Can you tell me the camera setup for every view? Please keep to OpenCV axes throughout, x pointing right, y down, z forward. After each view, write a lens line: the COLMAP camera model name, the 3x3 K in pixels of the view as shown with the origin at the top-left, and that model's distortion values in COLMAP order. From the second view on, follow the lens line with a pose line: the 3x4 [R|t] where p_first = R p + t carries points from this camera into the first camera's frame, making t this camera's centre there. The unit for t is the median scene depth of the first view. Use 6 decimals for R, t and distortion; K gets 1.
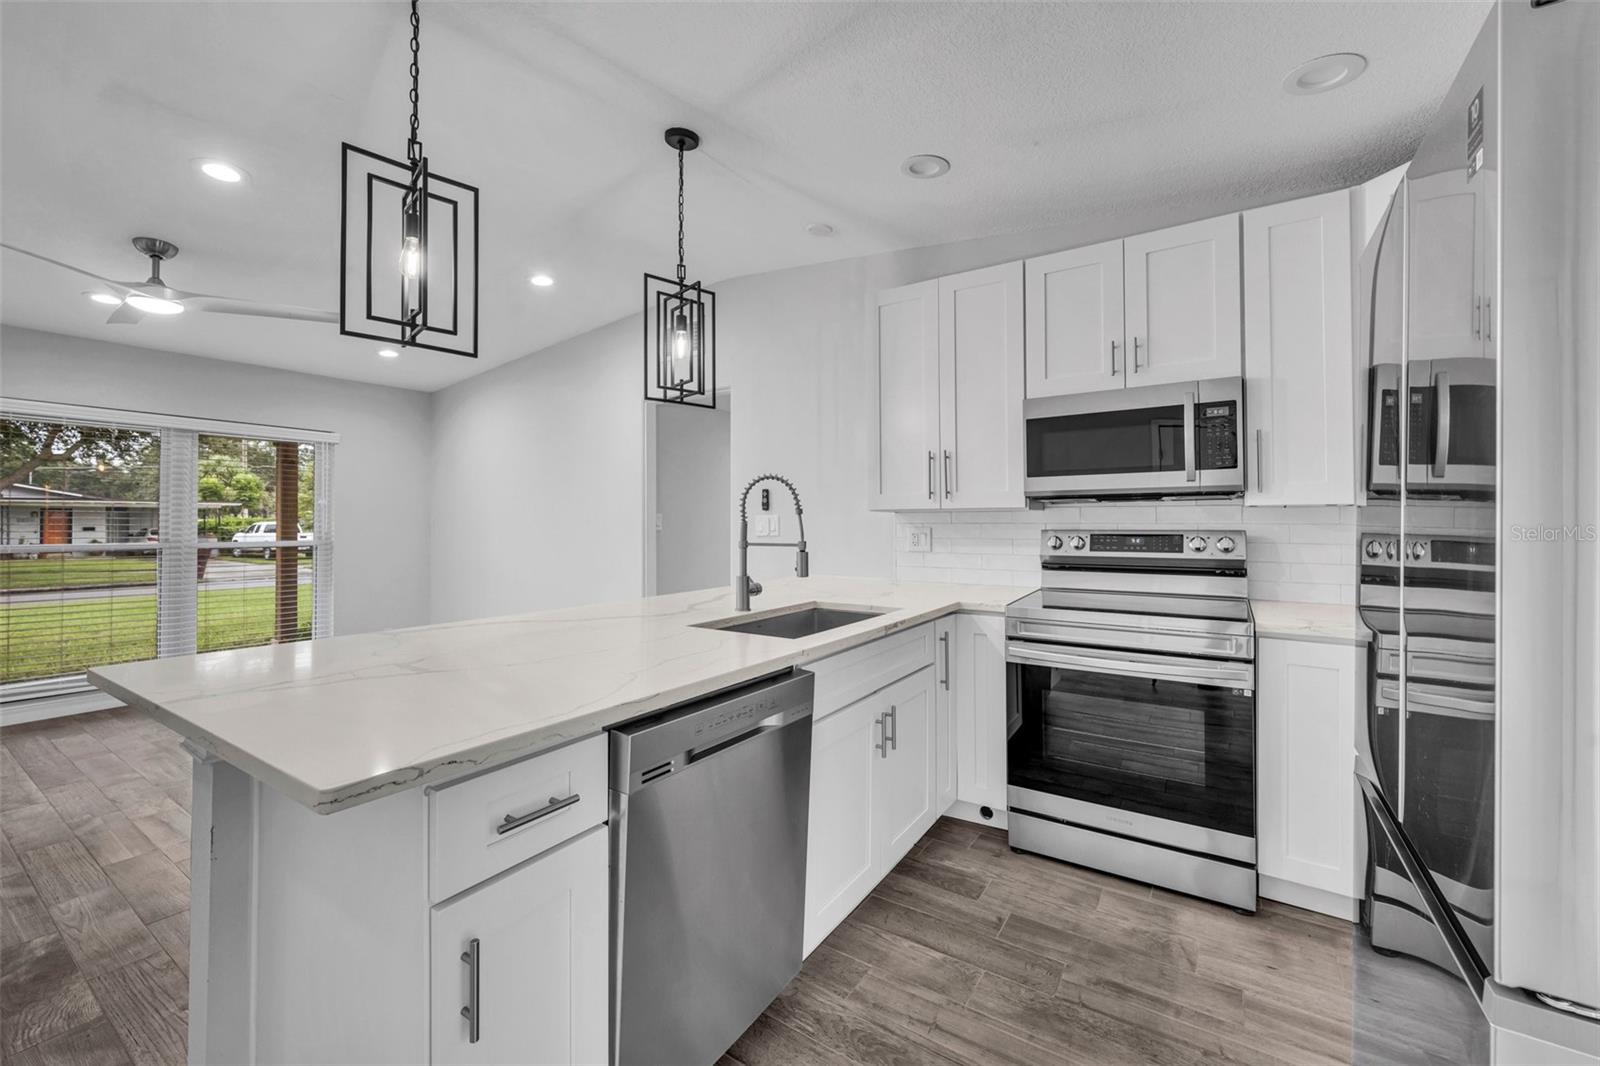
lens RADIAL K [[648.1, 0, 794.8], [0, 648.1, 515.8], [0, 0, 1]] dist [-0.001338, 0.000191]
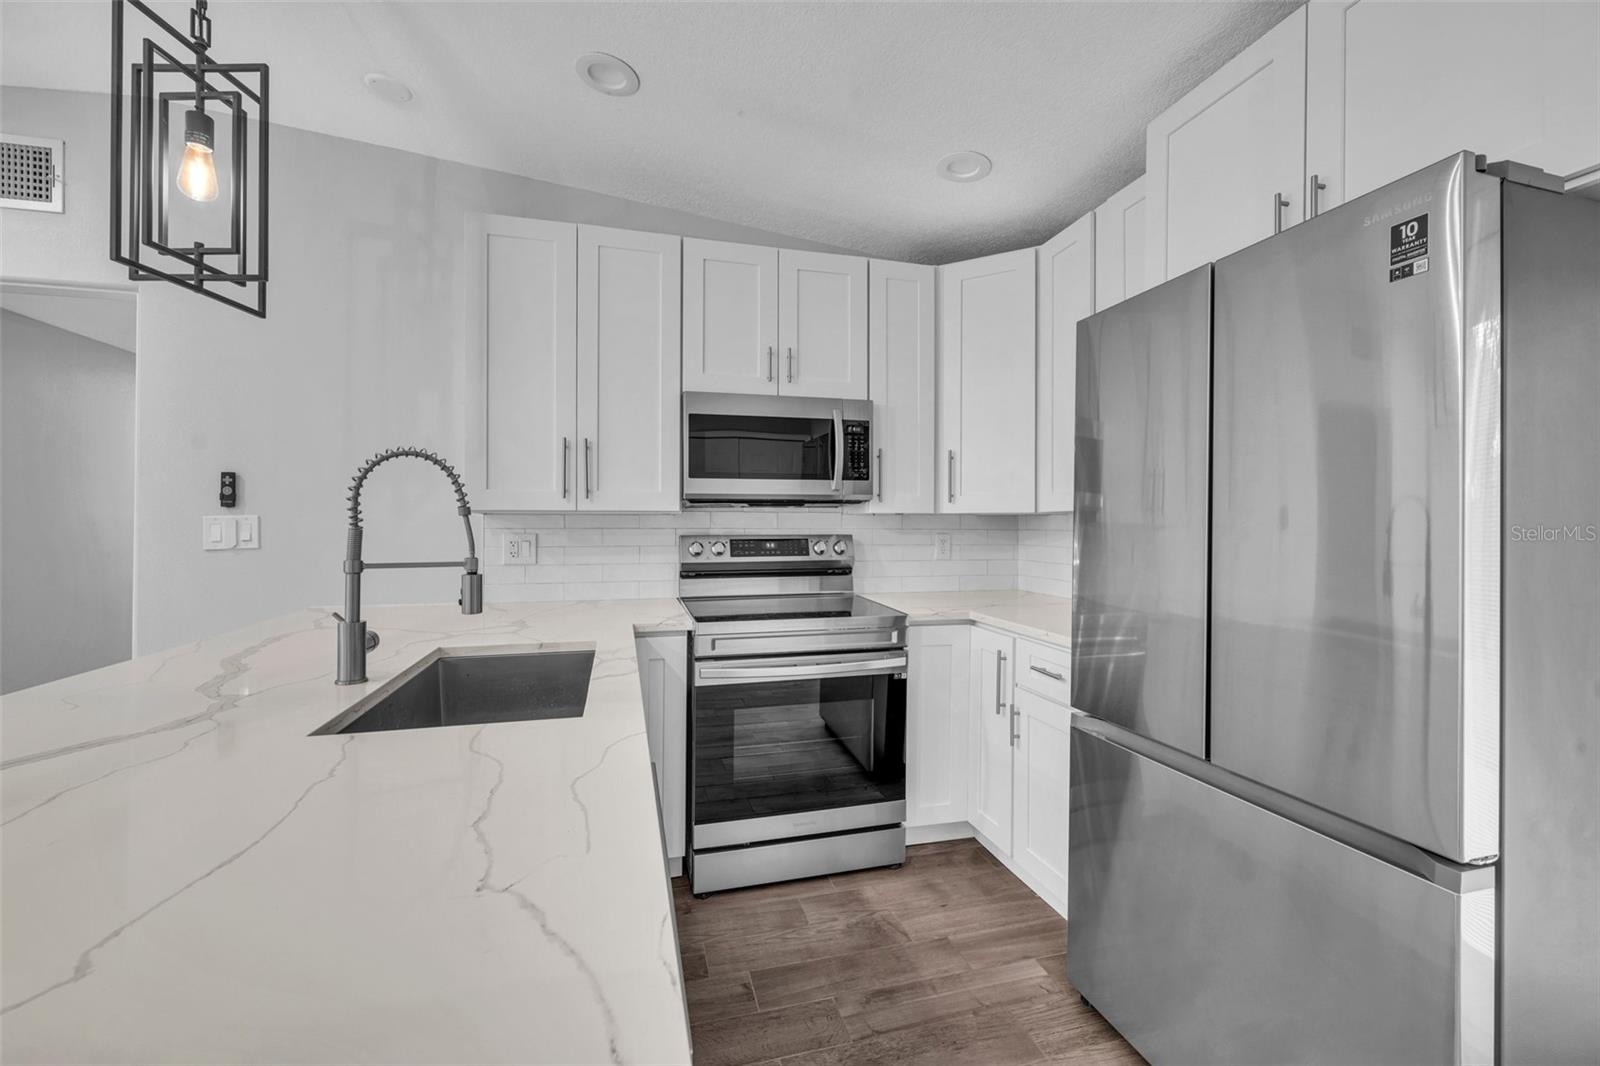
lens RADIAL K [[648.1, 0, 806.6], [0, 648.1, 522.2], [0, 0, 1]] dist [-0.001338, 0.000191]
pose [[0.655993, 0.005375, 0.754748, -0.243207], [-0.008959, 0.999960, 0.000666, 0.000709], [-0.754714, -0.007198, 0.656015, 0.316716]]
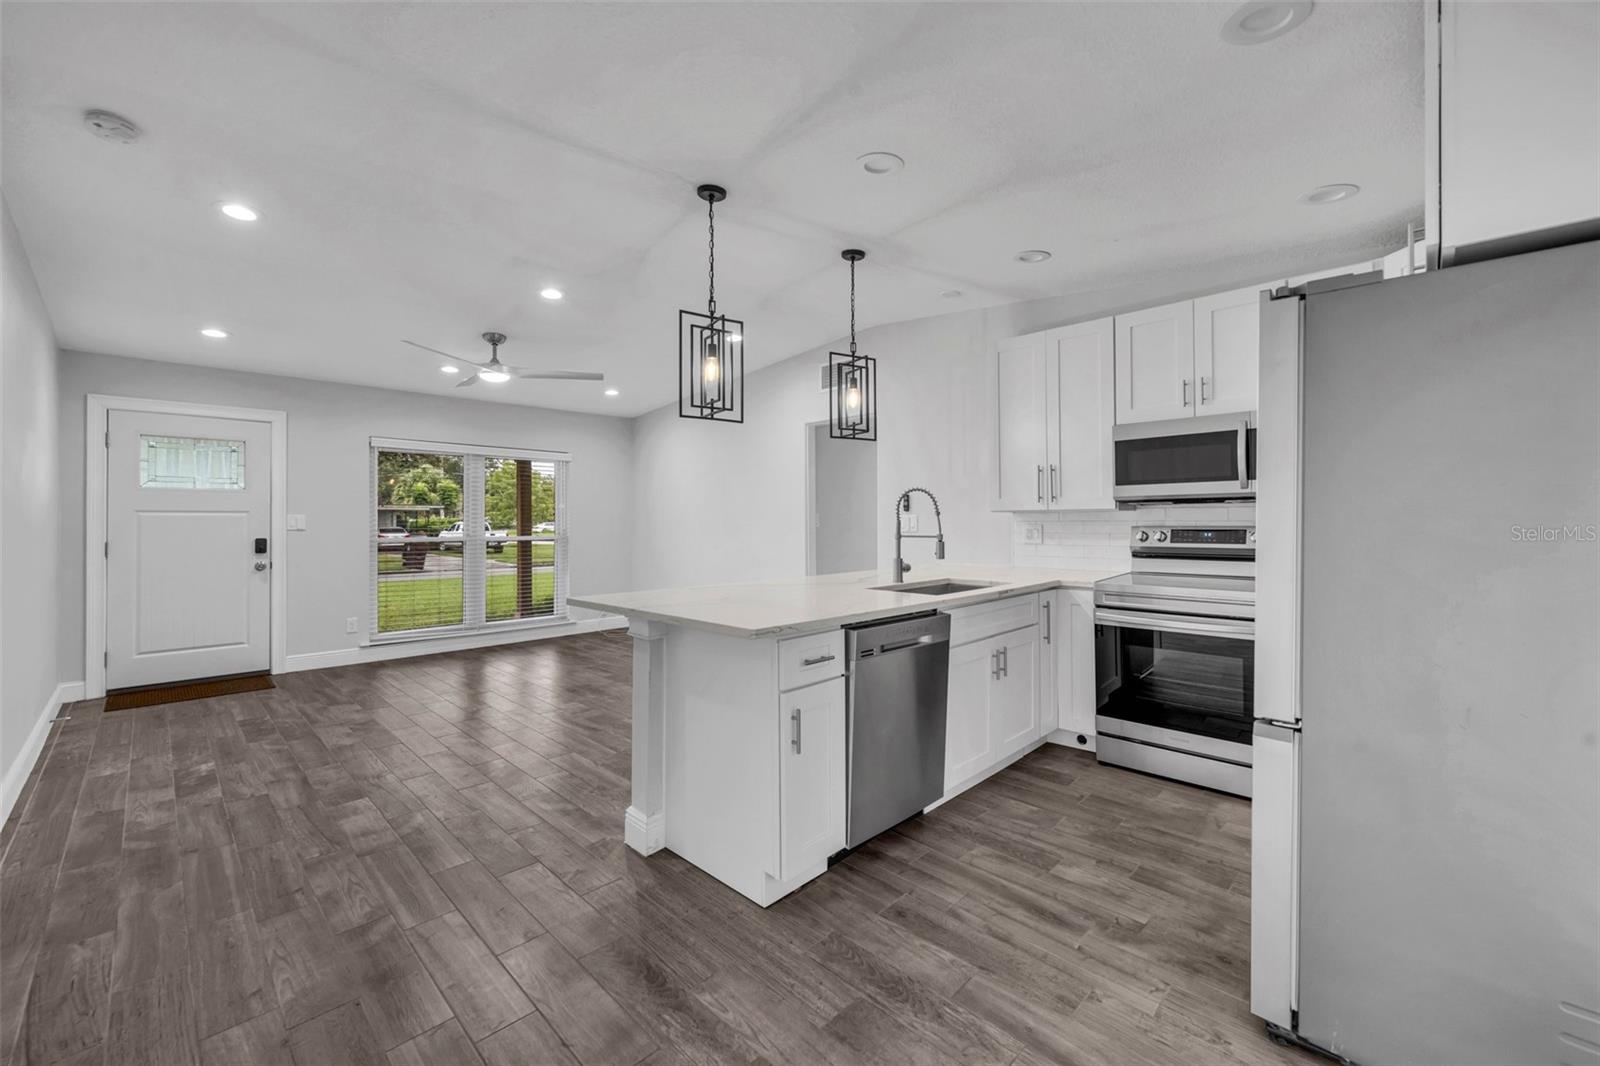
lens RADIAL K [[648.1, 0, 800.5], [0, 648.1, 522.1], [0, 0, 1]] dist [-0.001338, 0.000191]
pose [[0.983165, -0.002932, -0.182696, -0.028639], [0.005222, 0.999914, 0.012054, -0.006084], [0.182645, -0.012806, 0.983095, -0.441992]]
